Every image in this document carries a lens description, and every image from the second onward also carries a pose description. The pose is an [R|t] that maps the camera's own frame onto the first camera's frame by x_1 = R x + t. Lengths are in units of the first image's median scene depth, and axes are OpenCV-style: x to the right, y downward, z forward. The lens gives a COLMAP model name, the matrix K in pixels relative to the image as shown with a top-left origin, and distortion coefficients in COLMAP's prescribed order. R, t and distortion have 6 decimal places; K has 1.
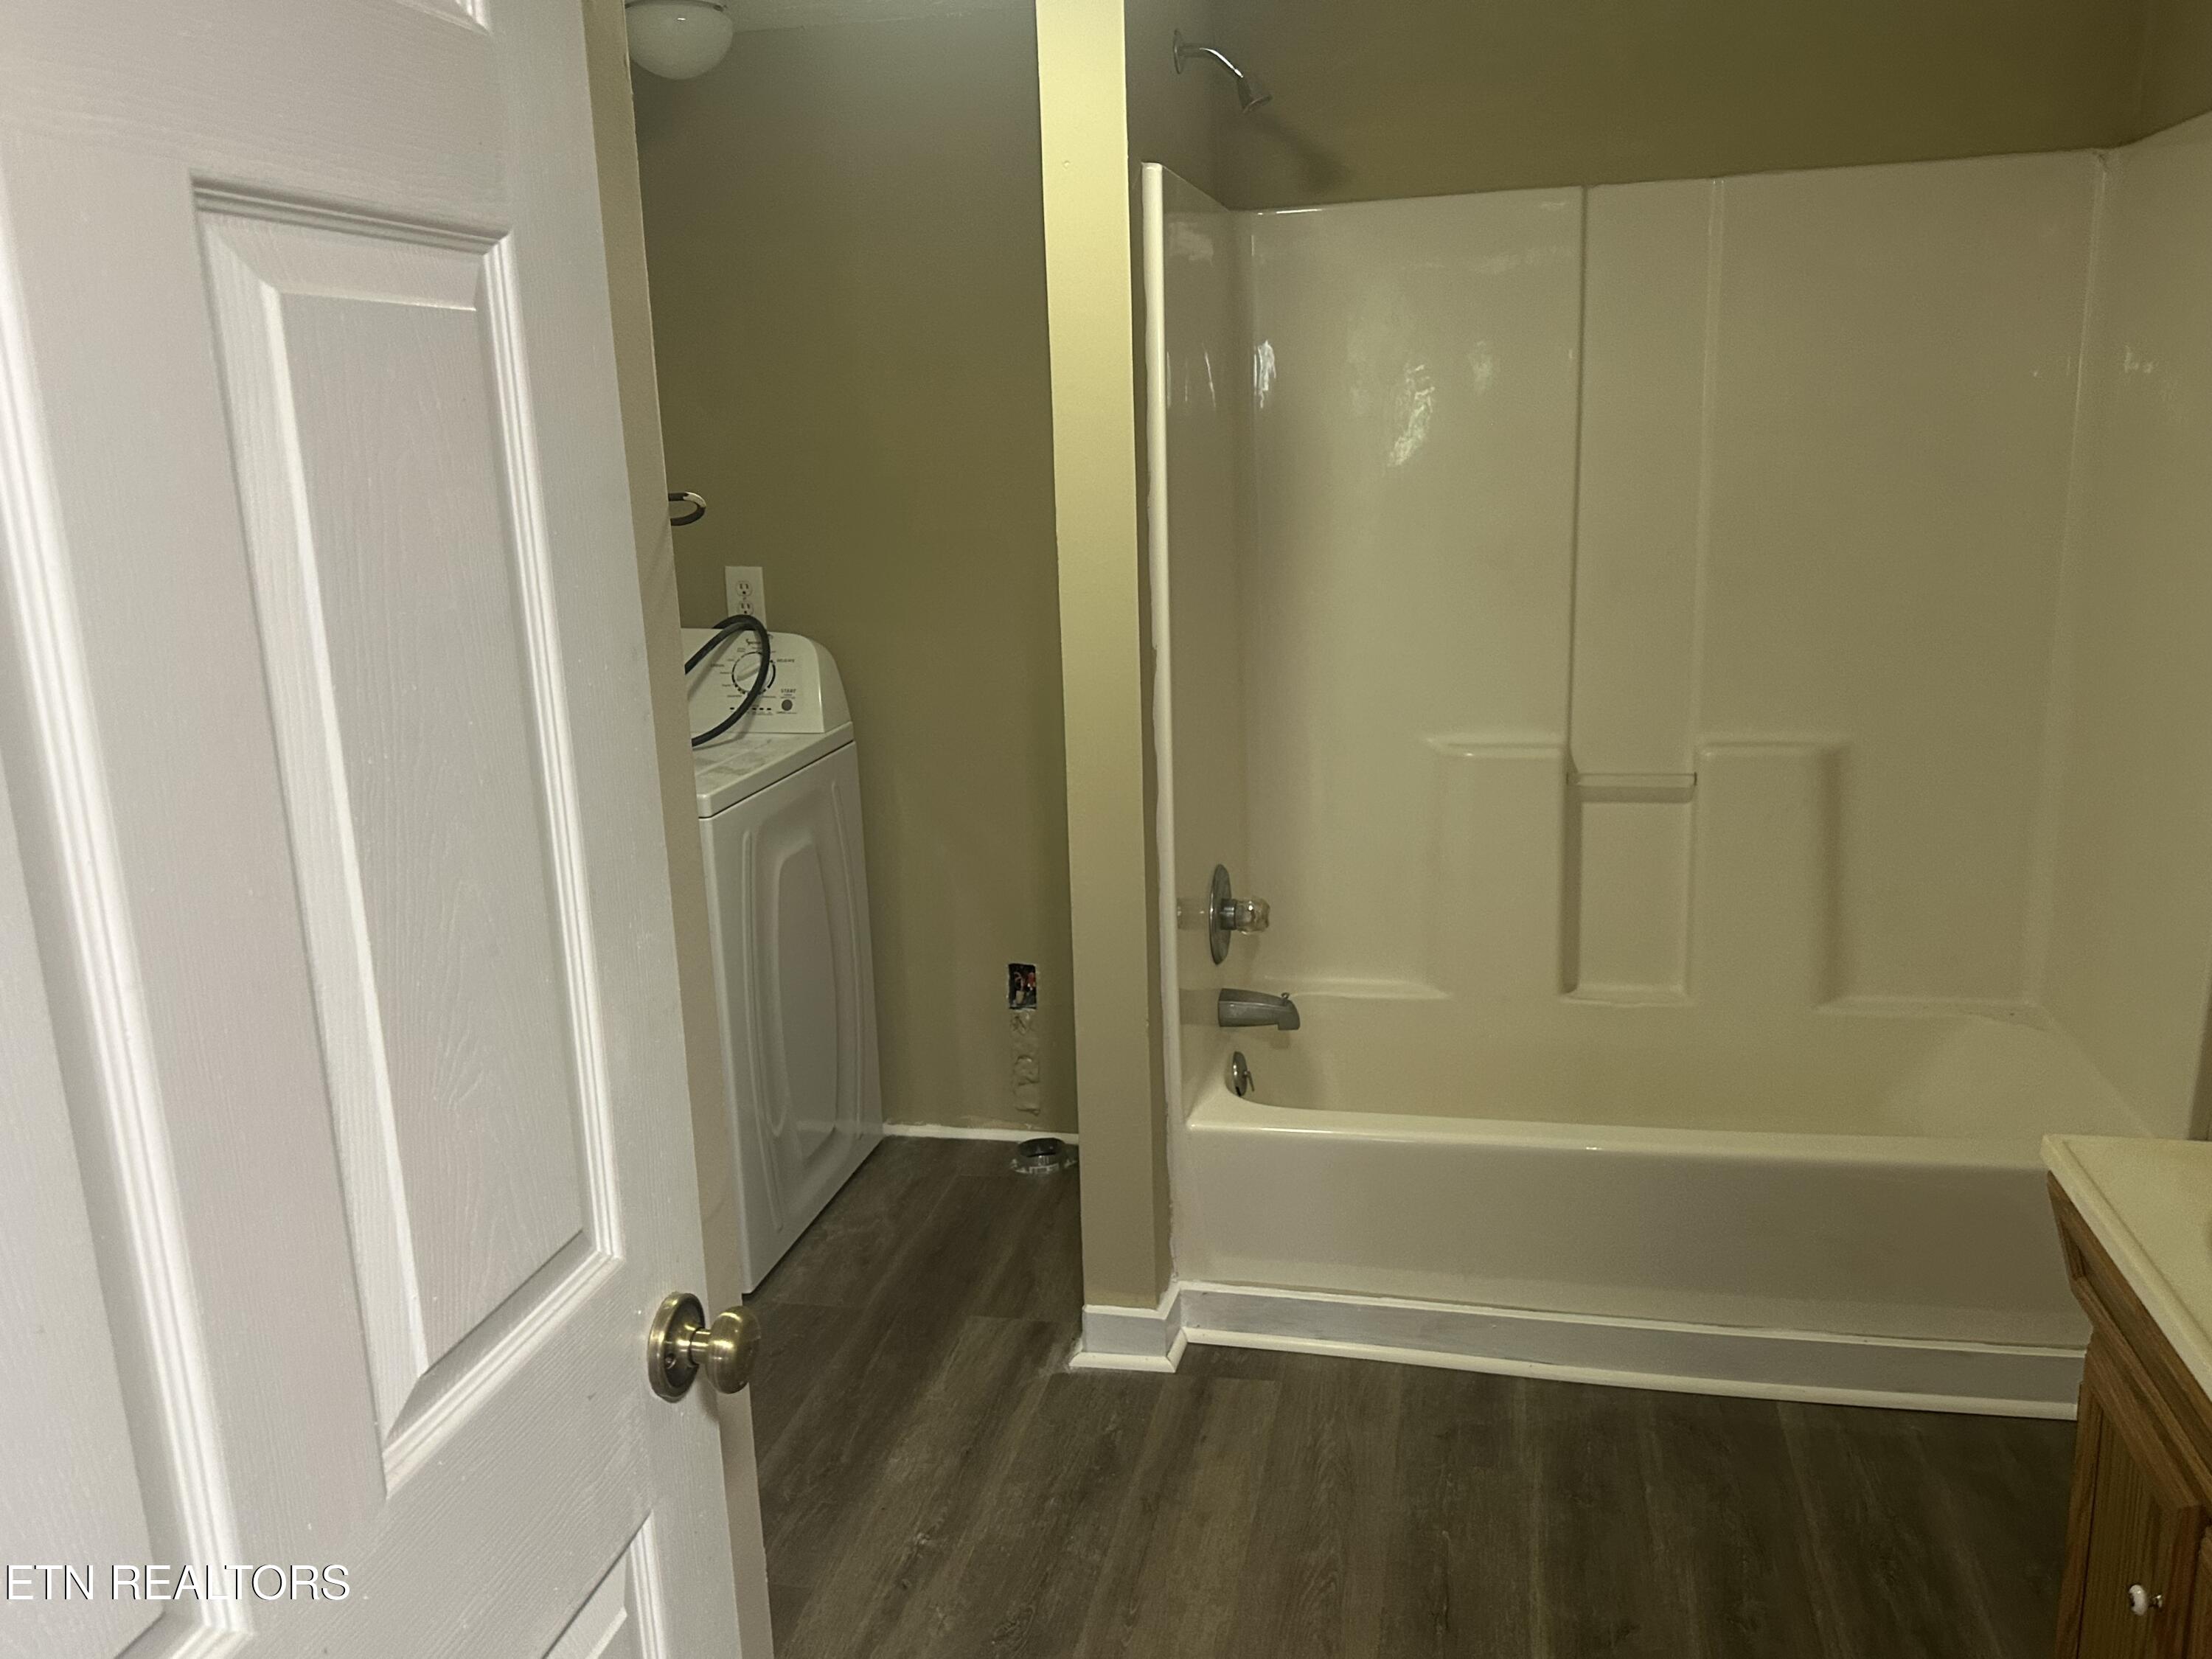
lens RADIAL K [[1696.6, 0, 1099.5], [0, 1696.6, 831.6], [0, 0, 1]] dist [0.080820, -0.125591]
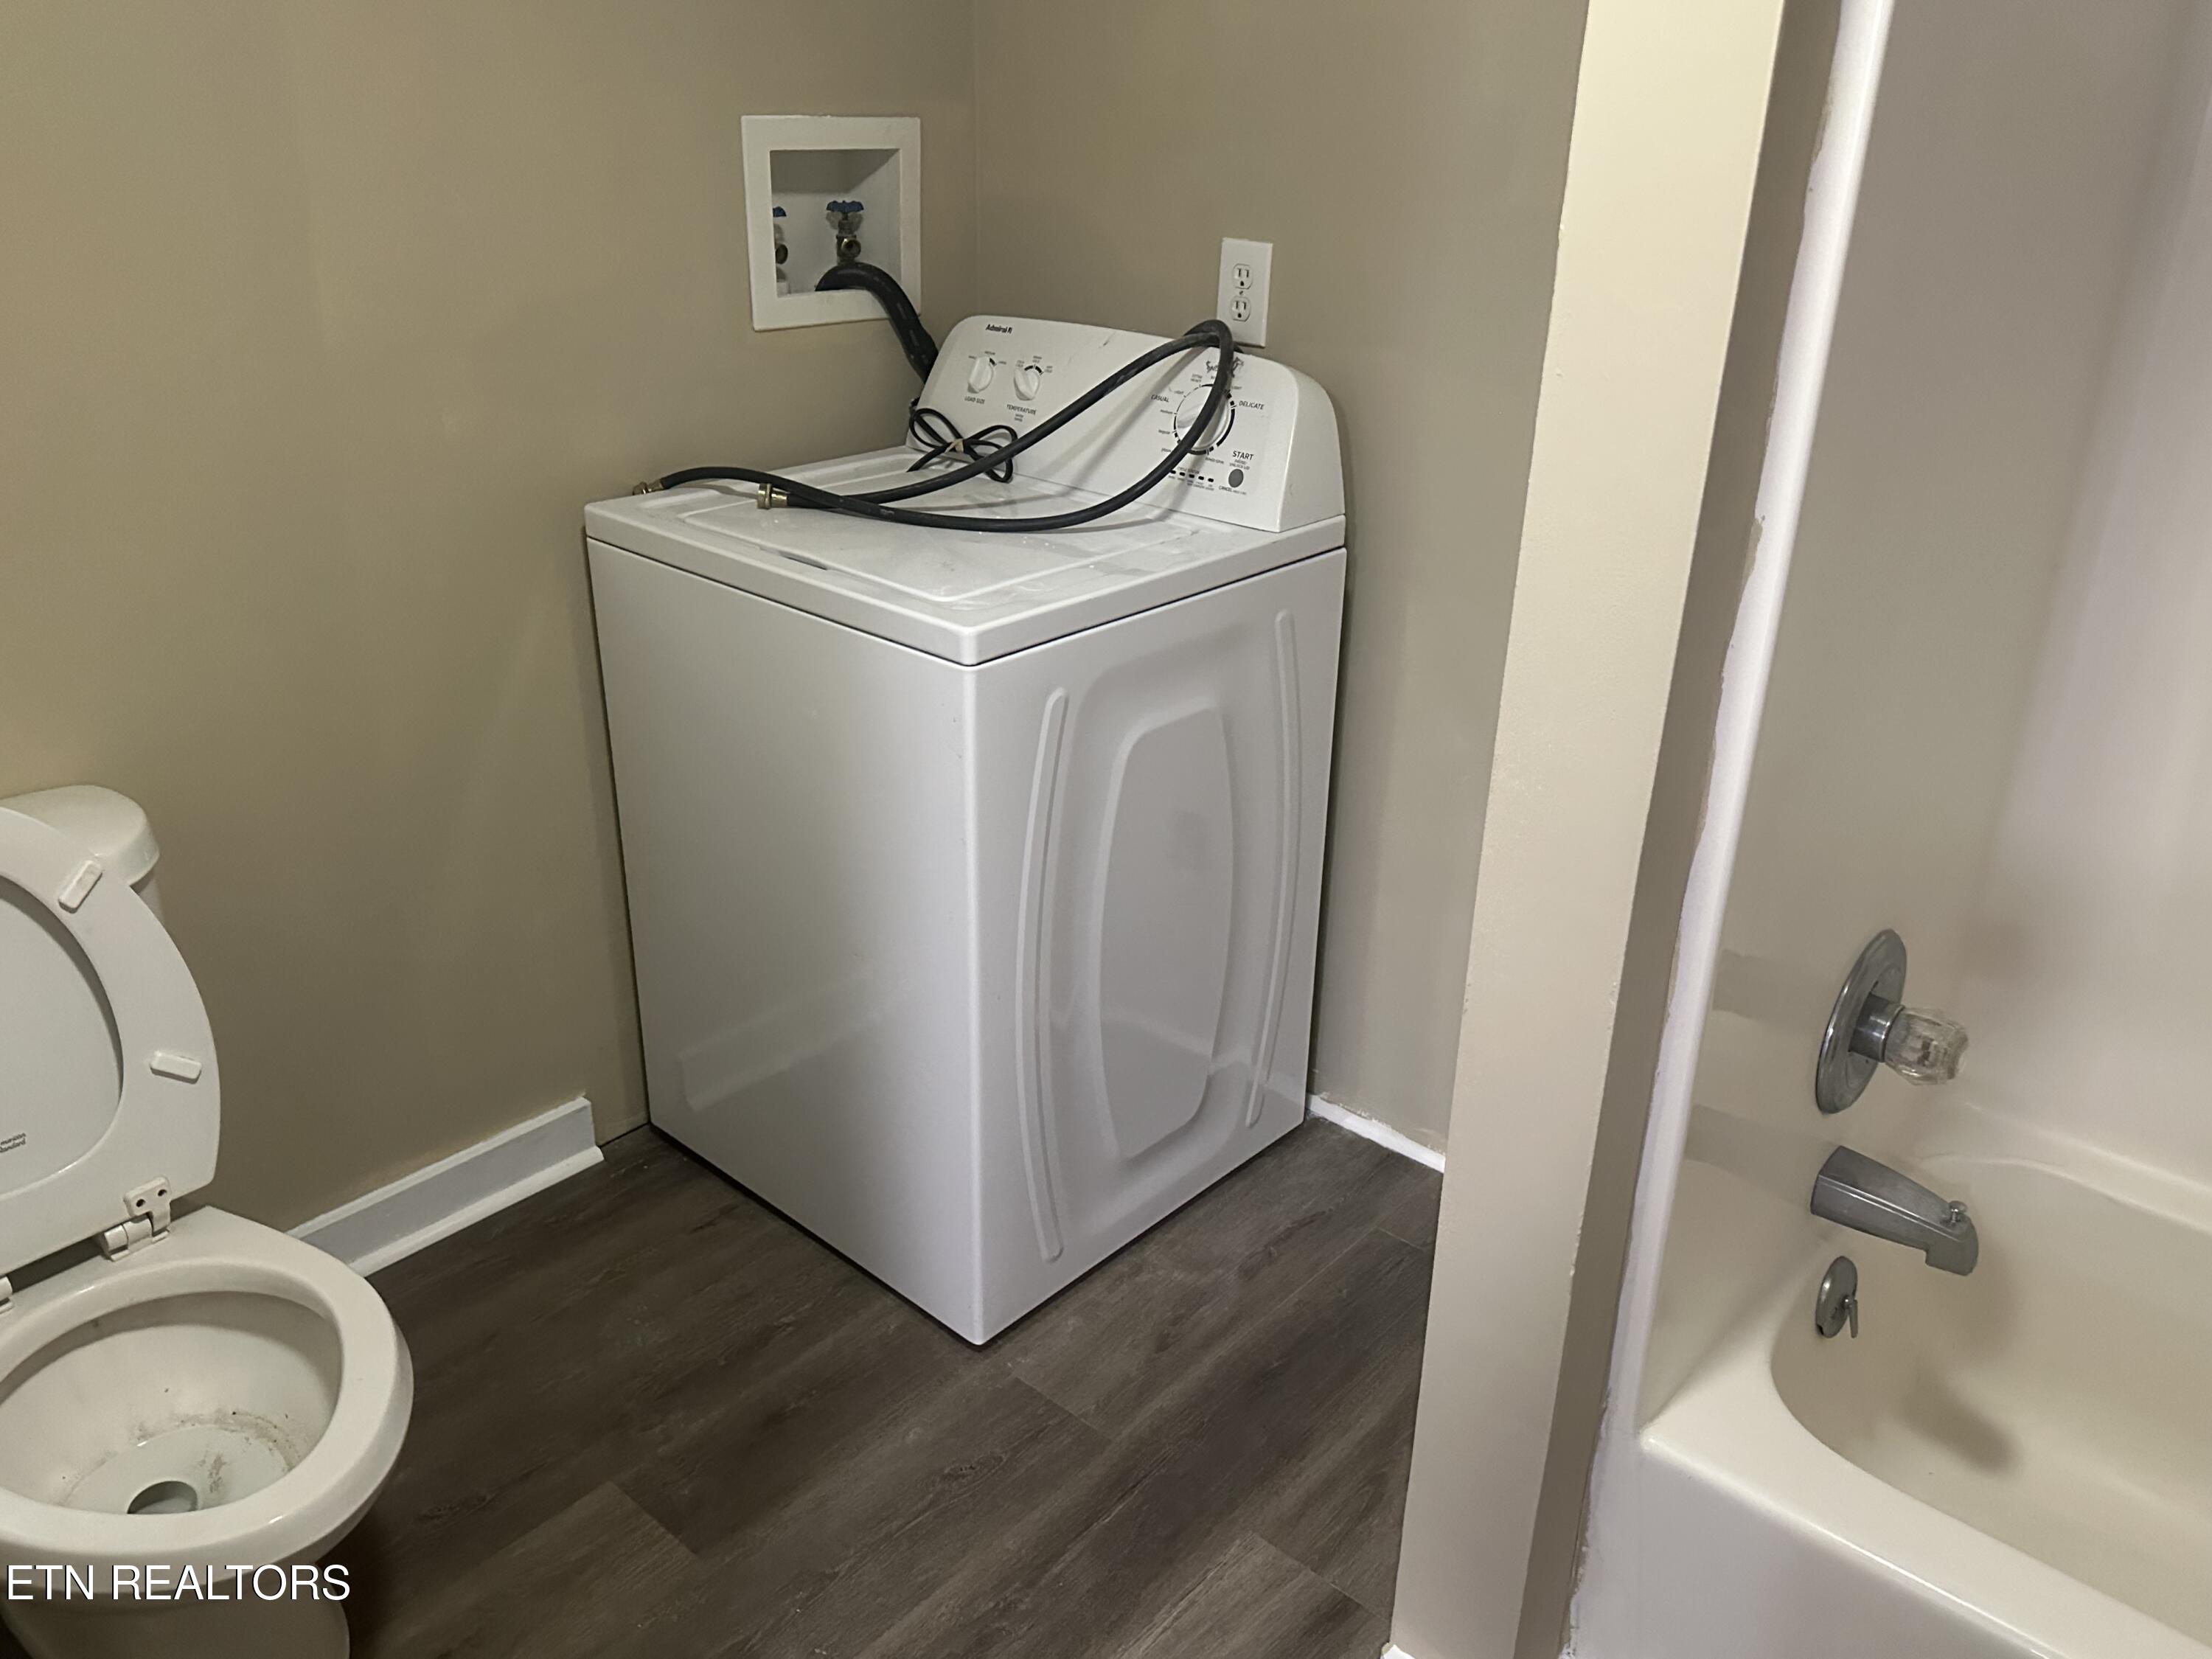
lens RADIAL K [[1696.6, 0, 1099.5], [0, 1696.6, 831.6], [0, 0, 1]] dist [0.080820, -0.125591]
pose [[0.875183, 0.243494, -0.418050, 0.072138], [-0.164920, 0.962509, 0.215357, -0.081626], [0.454815, -0.119532, 0.882528, 0.437399]]
